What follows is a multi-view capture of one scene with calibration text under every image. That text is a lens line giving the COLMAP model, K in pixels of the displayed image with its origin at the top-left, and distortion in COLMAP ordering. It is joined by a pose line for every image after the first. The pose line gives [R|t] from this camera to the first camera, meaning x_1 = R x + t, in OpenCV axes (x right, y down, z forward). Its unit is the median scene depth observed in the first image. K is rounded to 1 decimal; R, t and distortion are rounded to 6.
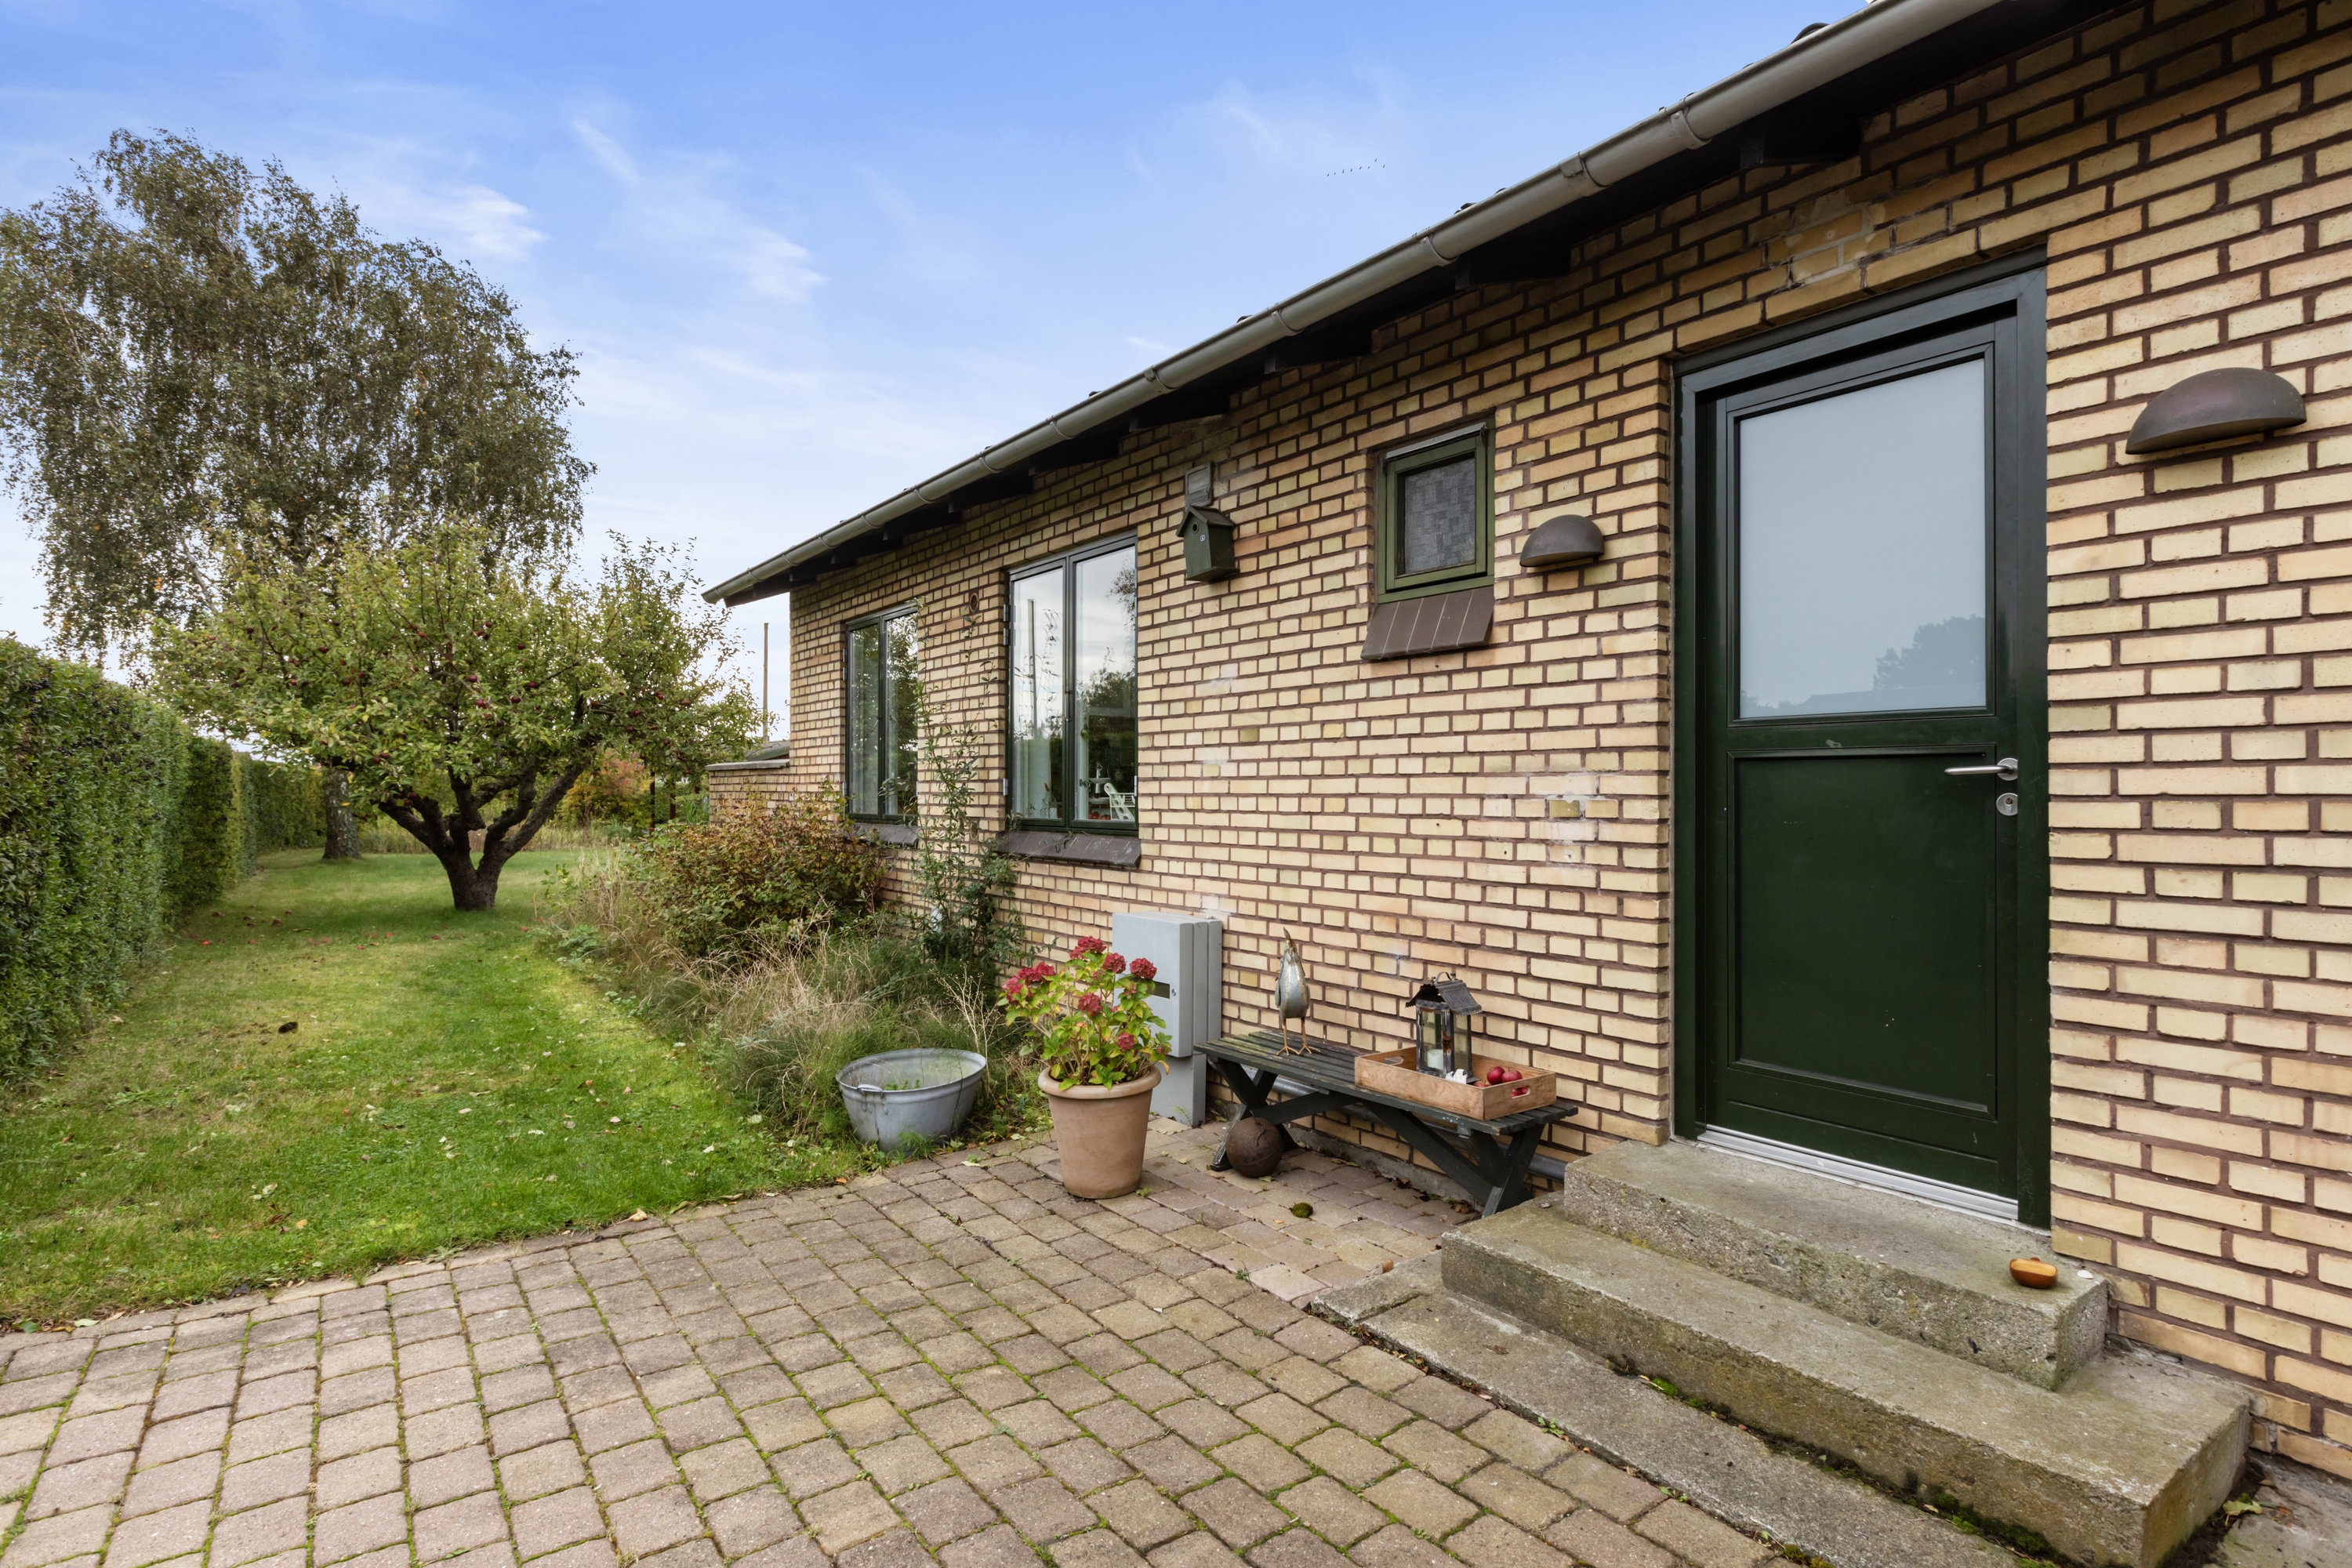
lens RADIAL K [[1164.0, 0, 1180.5], [0, 1164.0, 784.2], [0, 0, 1]] dist [-0.010965, 0.000242]
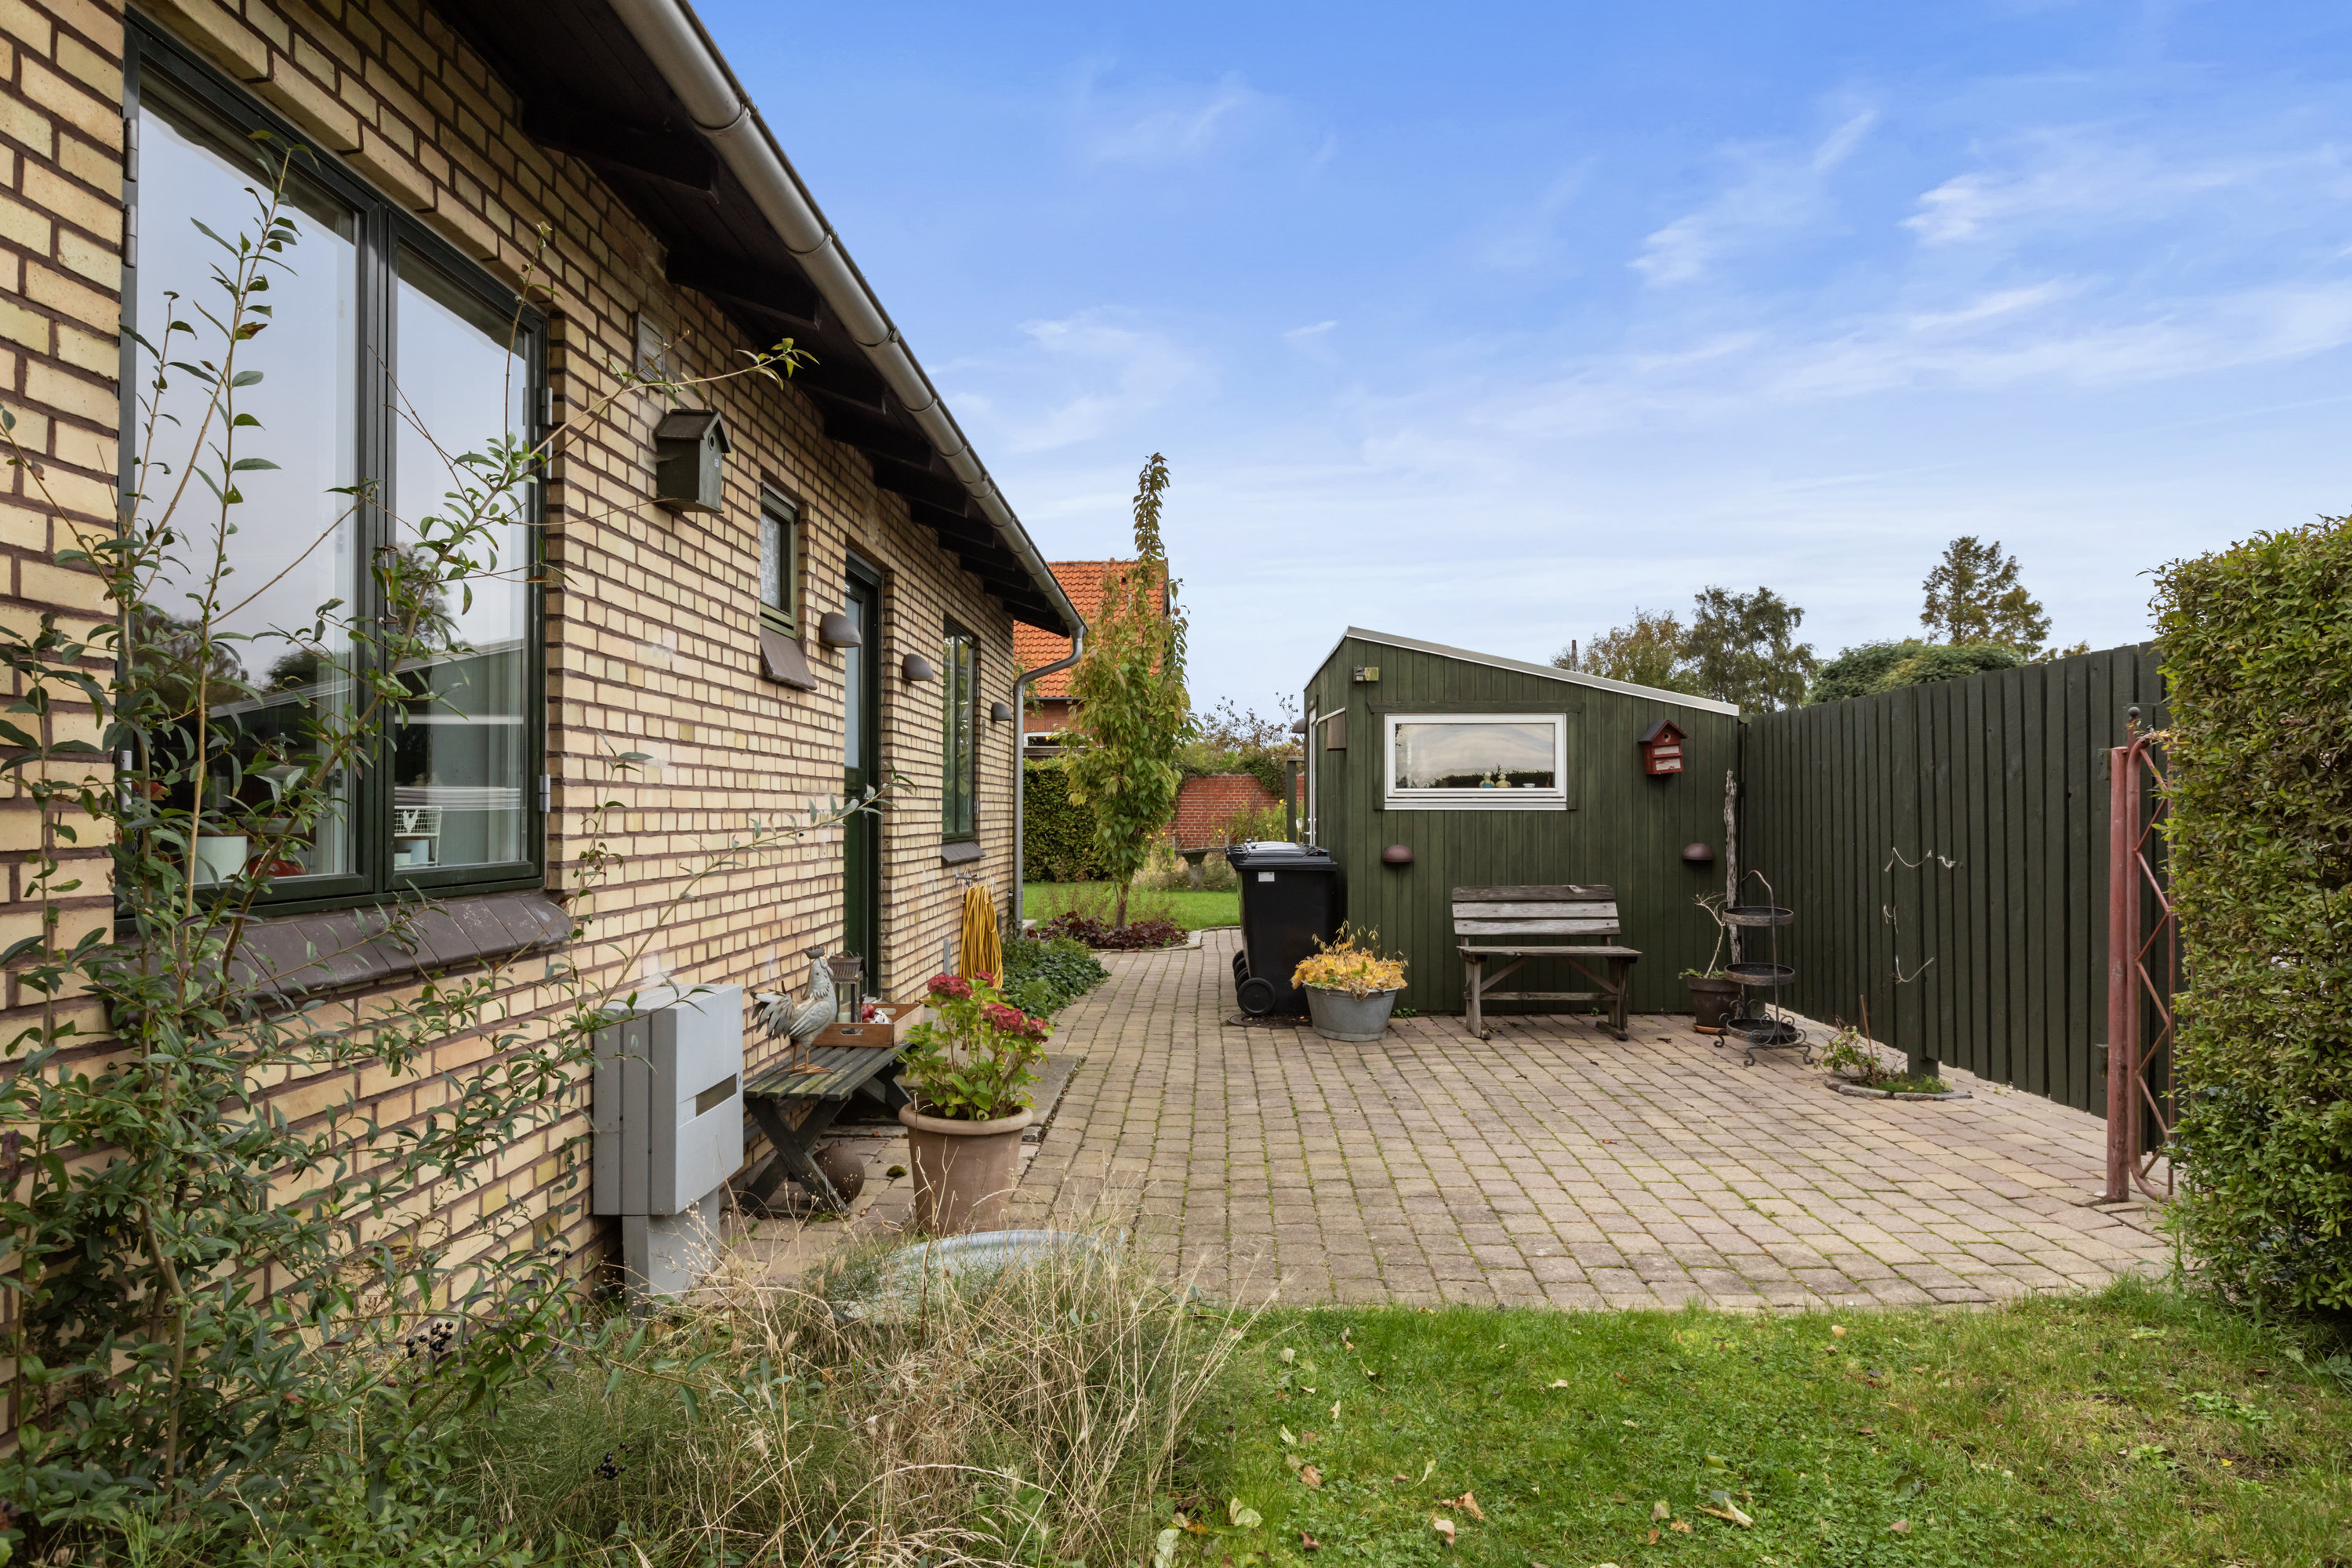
lens RADIAL K [[1335.4, 0, 1189.9], [0, 1335.4, 794.7], [0, 0, 1]] dist [-0.006168, -0.001725]
pose [[-0.793097, 0.006892, 0.609056, -1.030337], [-0.004790, 0.999834, -0.017551, 0.018895], [-0.609077, -0.016837, -0.792933, 2.090754]]
